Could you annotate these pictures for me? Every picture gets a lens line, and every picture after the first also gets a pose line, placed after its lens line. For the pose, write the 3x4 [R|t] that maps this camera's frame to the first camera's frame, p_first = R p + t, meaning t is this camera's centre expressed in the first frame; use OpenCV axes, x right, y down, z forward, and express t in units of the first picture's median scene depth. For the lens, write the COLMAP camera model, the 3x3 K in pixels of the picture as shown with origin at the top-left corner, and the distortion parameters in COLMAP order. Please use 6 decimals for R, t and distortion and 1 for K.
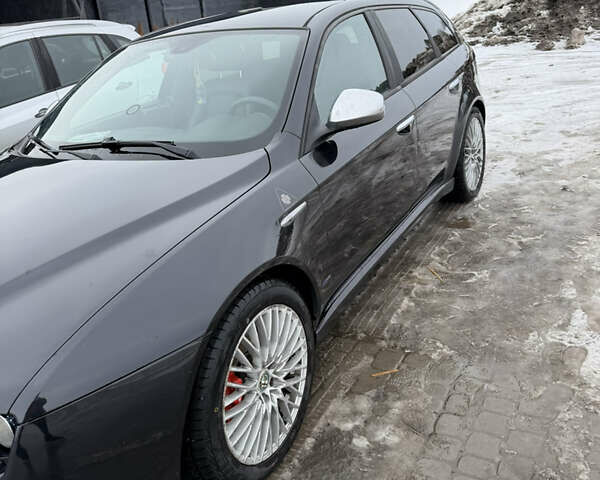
lens RADIAL K [[553.9, 0, 300.0], [0, 553.9, 240.0], [0, 0, 1]] dist [0.155099, -0.271849]
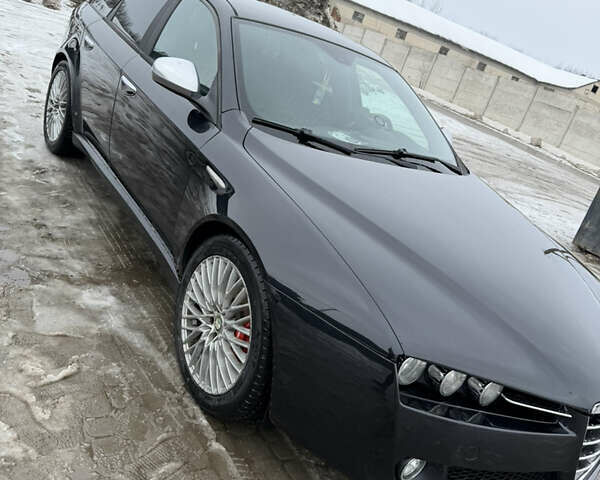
lens RADIAL K [[554.2, 0, 300.8], [0, 554.2, 232.7], [0, 0, 1]] dist [0.161021, -0.298434]
pose [[0.396013, -0.066014, 0.915869, -1.057850], [-0.017850, 0.996671, 0.079556, -0.065137], [-0.918071, -0.047854, 0.393516, 0.498787]]
